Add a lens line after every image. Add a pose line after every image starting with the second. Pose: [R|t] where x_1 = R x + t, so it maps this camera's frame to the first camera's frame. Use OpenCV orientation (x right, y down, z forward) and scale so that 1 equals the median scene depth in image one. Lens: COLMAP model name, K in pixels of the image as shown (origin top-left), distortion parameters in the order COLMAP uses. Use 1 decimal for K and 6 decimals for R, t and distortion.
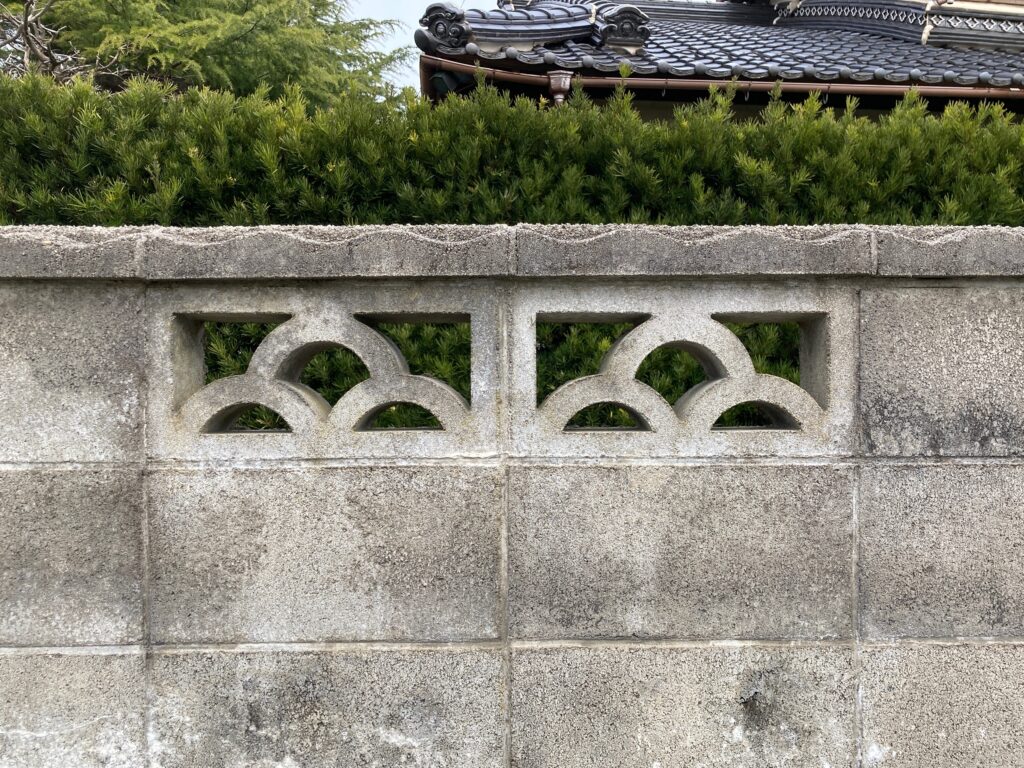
lens RADIAL K [[845.6, 0, 512.0], [0, 845.6, 384.0], [0, 0, 1]] dist [0.031210, -0.129944]
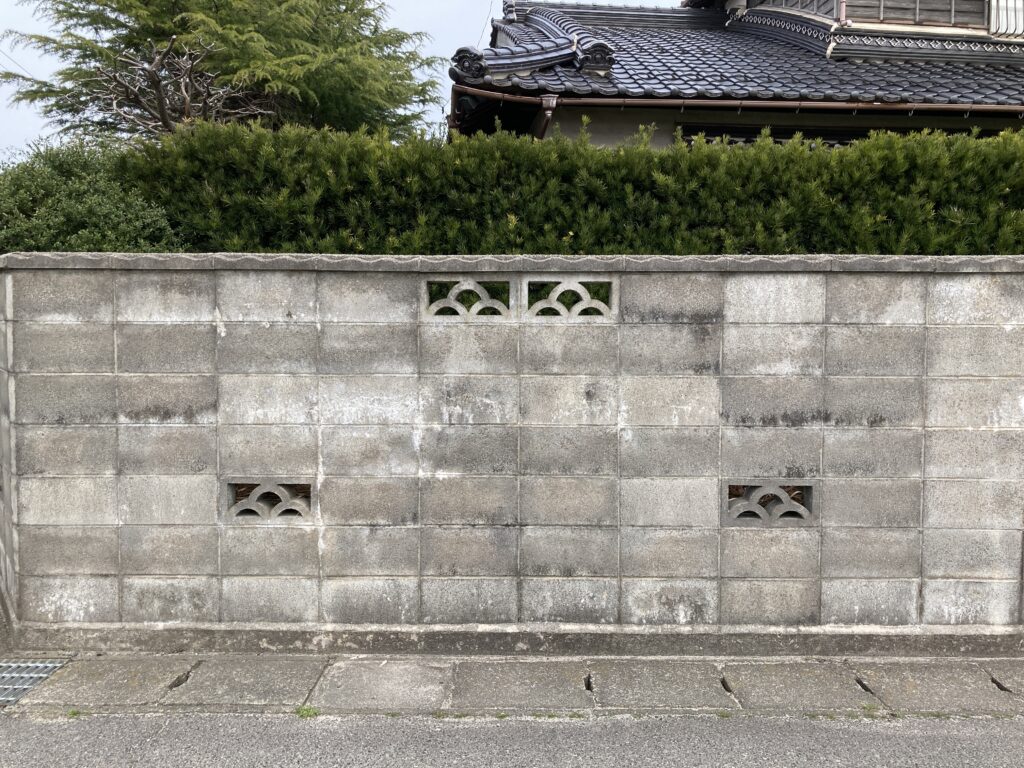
lens RADIAL K [[845.6, 0, 512.0], [0, 845.6, 384.0], [0, 0, 1]] dist [0.031210, -0.129944]
pose [[0.999979, 0.005405, 0.003656, -0.013456], [-0.005656, 0.997358, 0.072416, 0.023984], [-0.003255, -0.072435, 0.997368, -0.699905]]
